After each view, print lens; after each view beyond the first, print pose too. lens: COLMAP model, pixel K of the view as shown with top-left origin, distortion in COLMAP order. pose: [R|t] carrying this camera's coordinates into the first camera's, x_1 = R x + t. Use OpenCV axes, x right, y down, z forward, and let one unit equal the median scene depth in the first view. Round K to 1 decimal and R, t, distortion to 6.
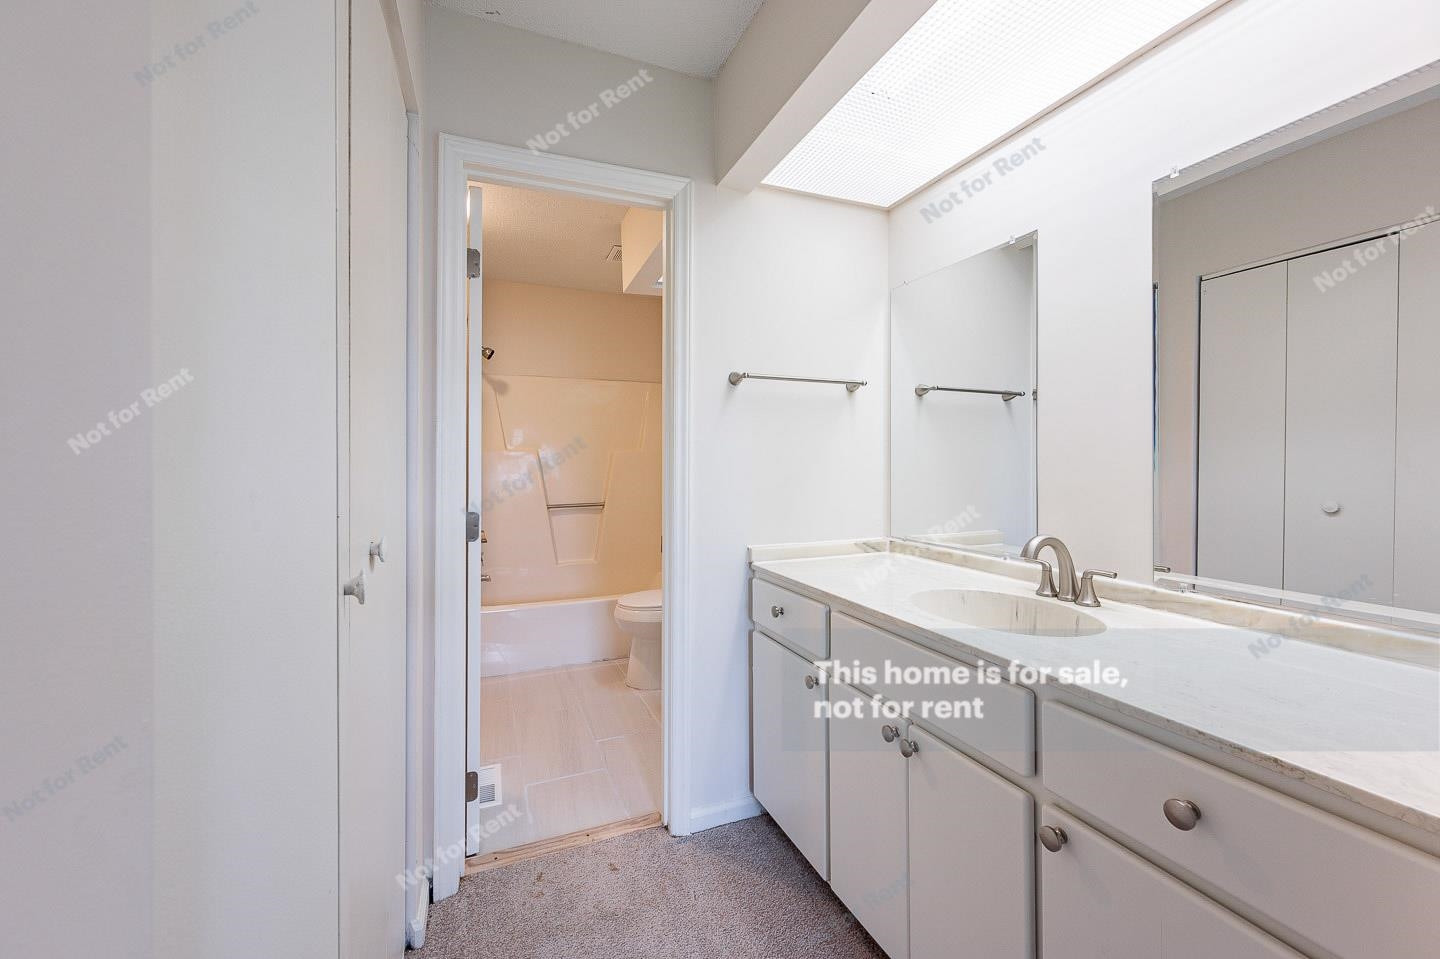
lens RADIAL K [[545.2, 0, 686.0], [0, 545.2, 473.0], [0, 0, 1]] dist [-0.001088, -0.000284]
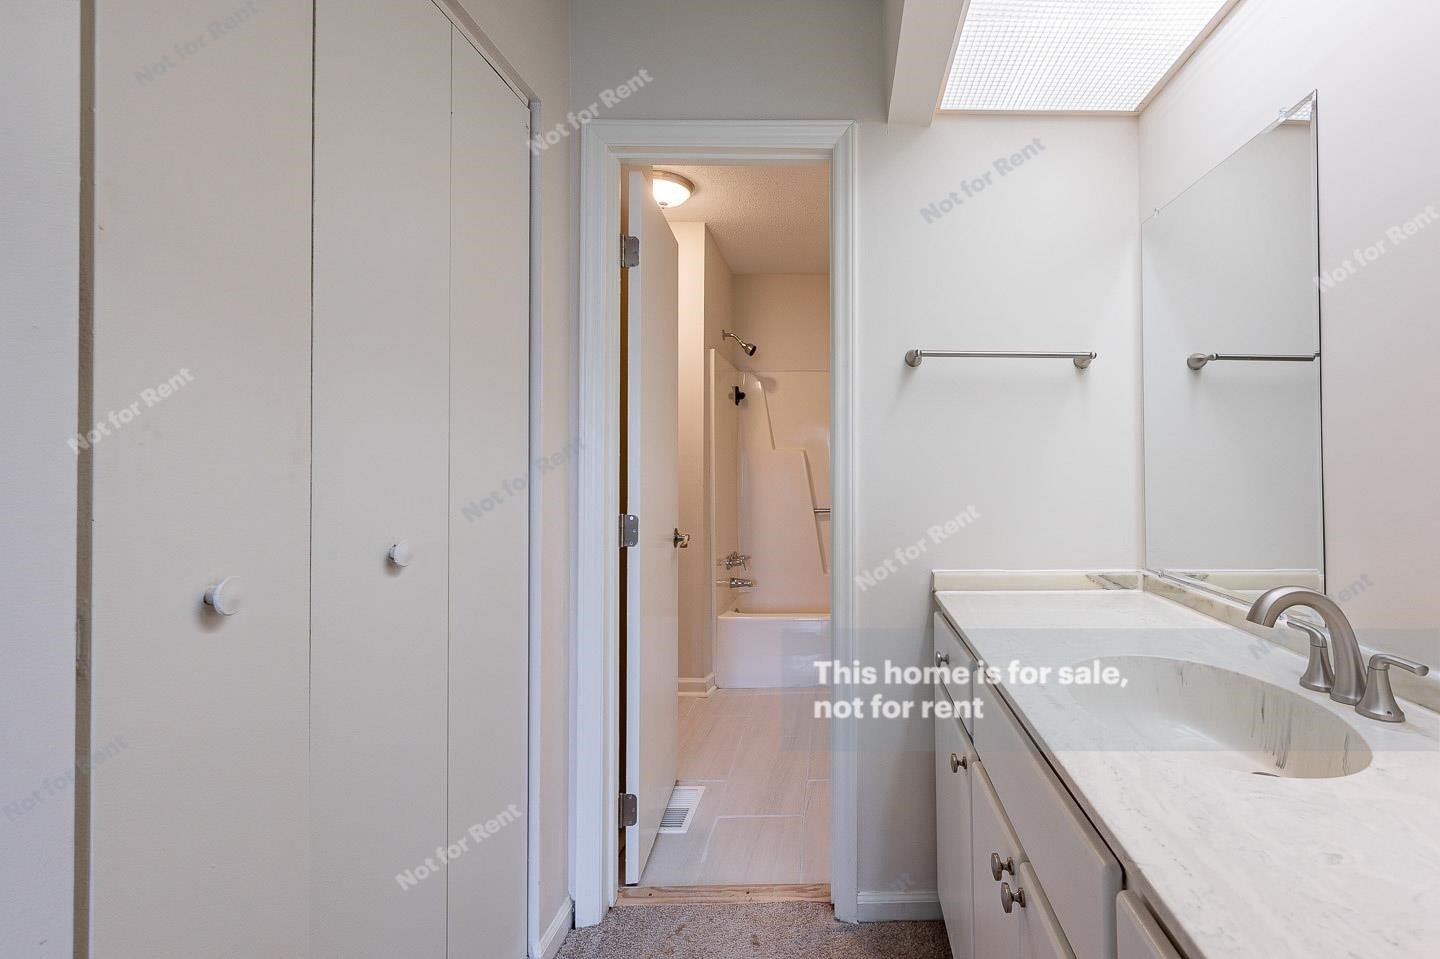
lens RADIAL K [[609.2, 0, 718.9], [0, 609.2, 463.8], [0, 0, 1]] dist [-0.000357, 0.000097]
pose [[0.944719, 0.004212, -0.327853, 0.113760], [-0.010713, 0.999780, -0.018024, -0.000182], [0.327705, 0.020540, 0.944557, 0.067401]]
